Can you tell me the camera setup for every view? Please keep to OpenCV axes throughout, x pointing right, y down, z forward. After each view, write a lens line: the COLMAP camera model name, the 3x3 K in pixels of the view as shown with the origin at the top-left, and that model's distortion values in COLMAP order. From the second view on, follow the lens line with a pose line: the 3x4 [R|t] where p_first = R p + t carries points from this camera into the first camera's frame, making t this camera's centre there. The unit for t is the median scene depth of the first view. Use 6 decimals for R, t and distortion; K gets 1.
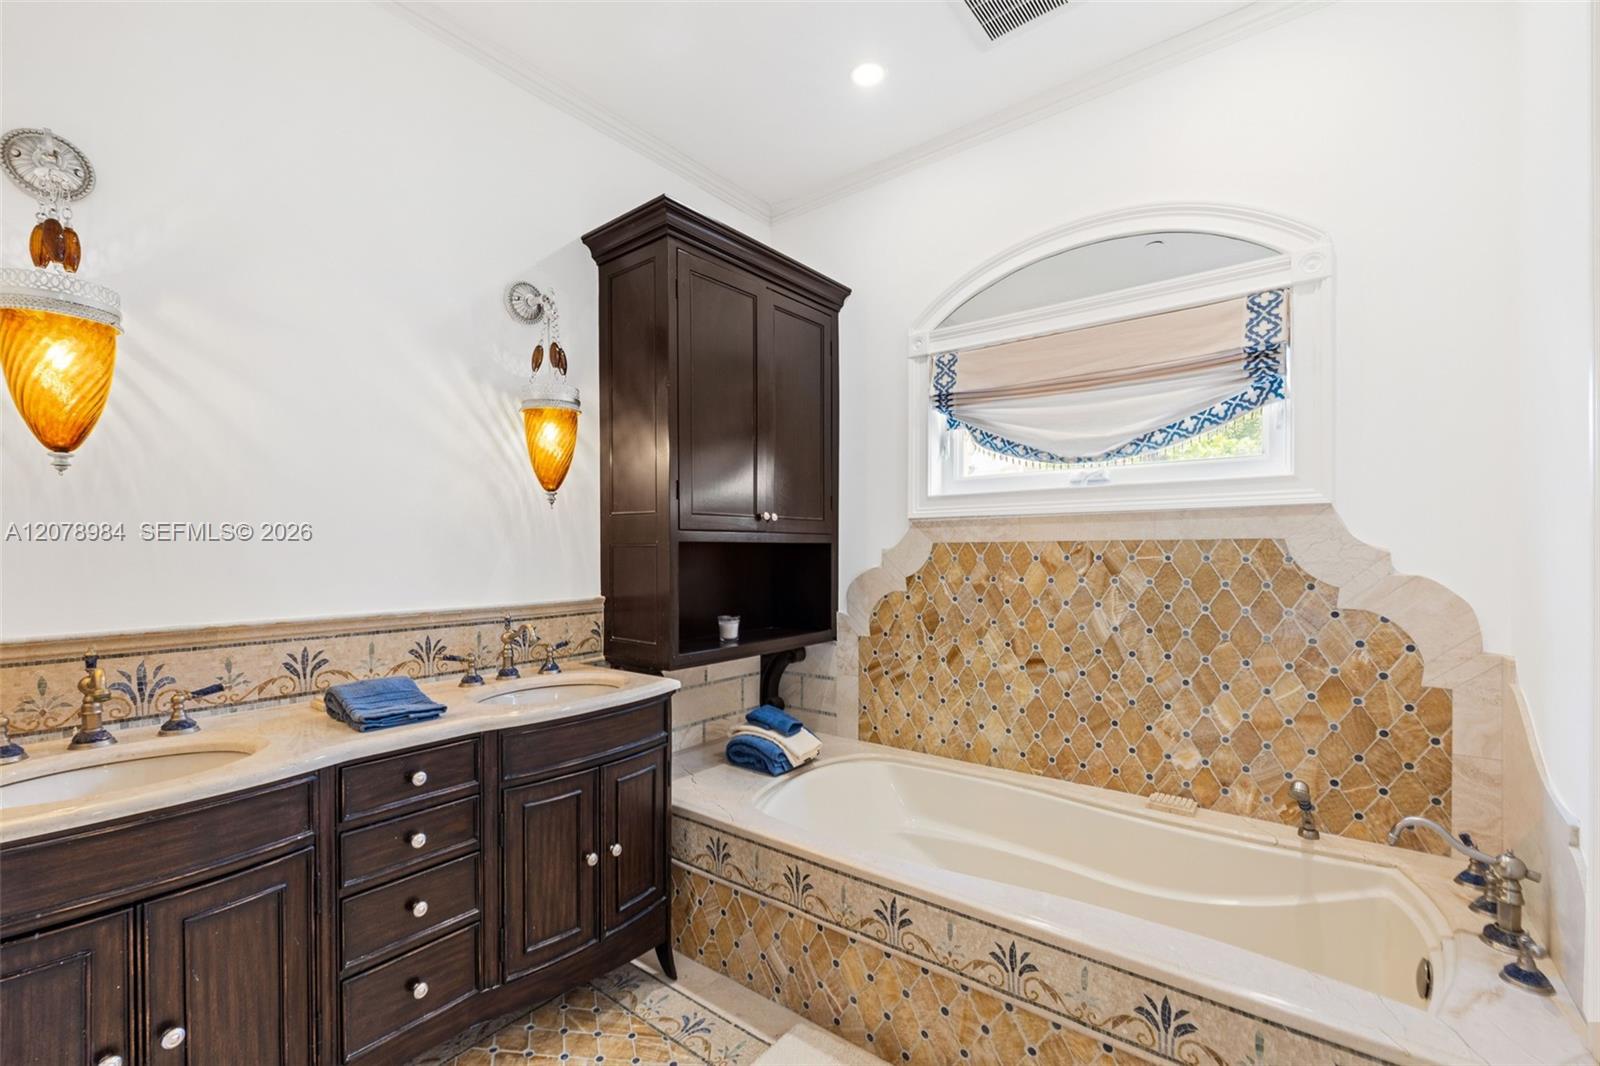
lens RADIAL K [[674.9, 0, 803.2], [0, 674.9, 563.5], [0, 0, 1]] dist [0.001133, -0.000409]
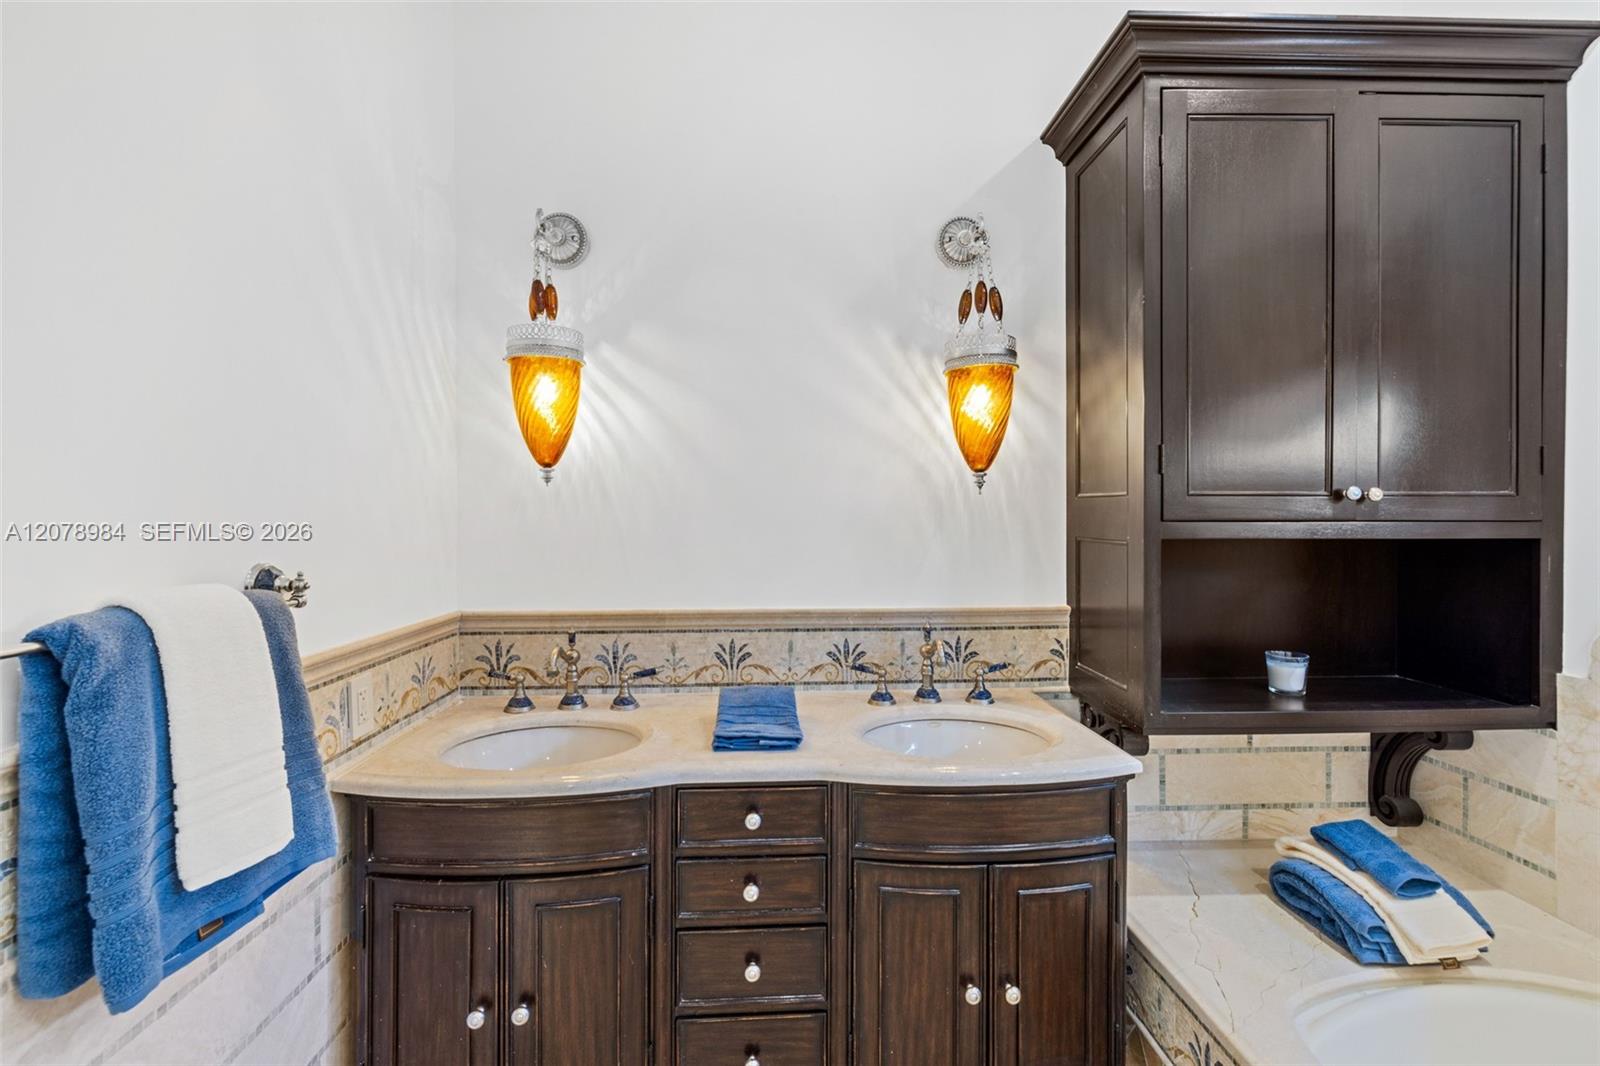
lens RADIAL K [[674.9, 0, 796.0], [0, 674.9, 520.9], [0, 0, 1]] dist [0.001133, -0.000409]
pose [[0.655829, 0.009003, -0.754856, 0.079714], [-0.018251, 0.999826, -0.003932, -0.043448], [0.754689, 0.016356, 0.655879, 0.327227]]
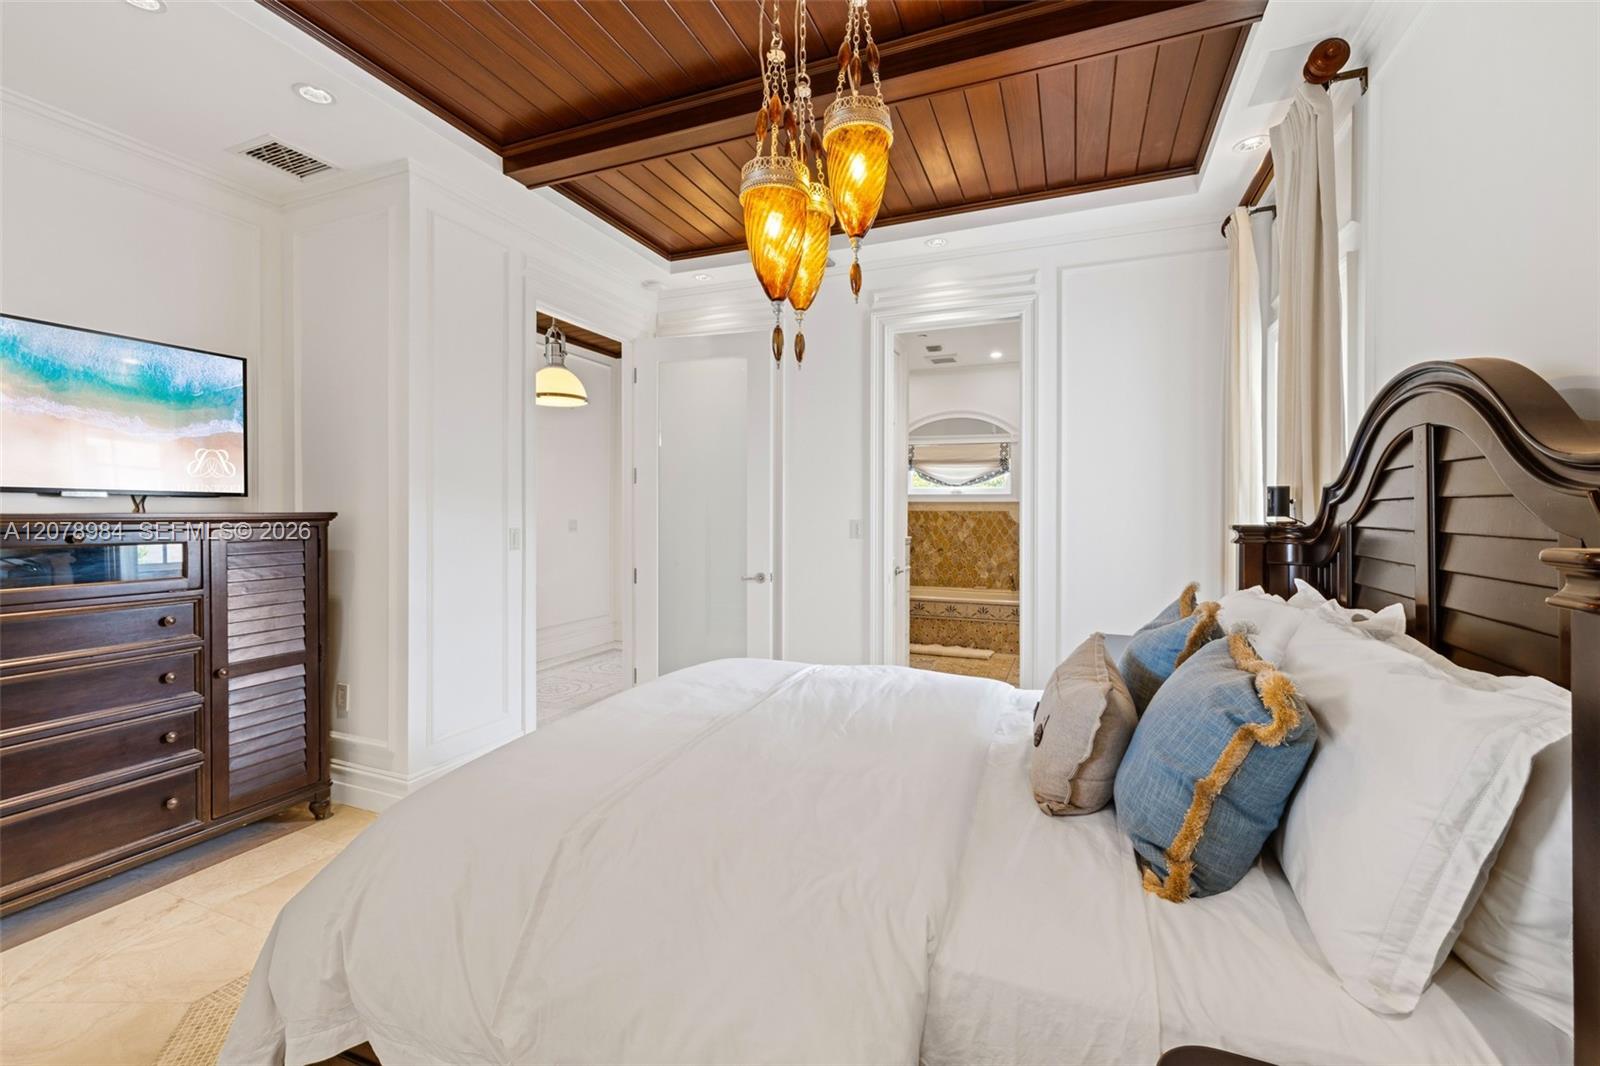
lens RADIAL K [[674.9, 0, 807.1], [0, 674.9, 532.2], [0, 0, 1]] dist [0.001133, -0.000409]
pose [[0.958778, 0.002030, 0.284148, -1.344085], [-0.003555, 0.999982, 0.004851, 0.062218], [-0.284133, -0.005661, 0.958768, -2.148601]]
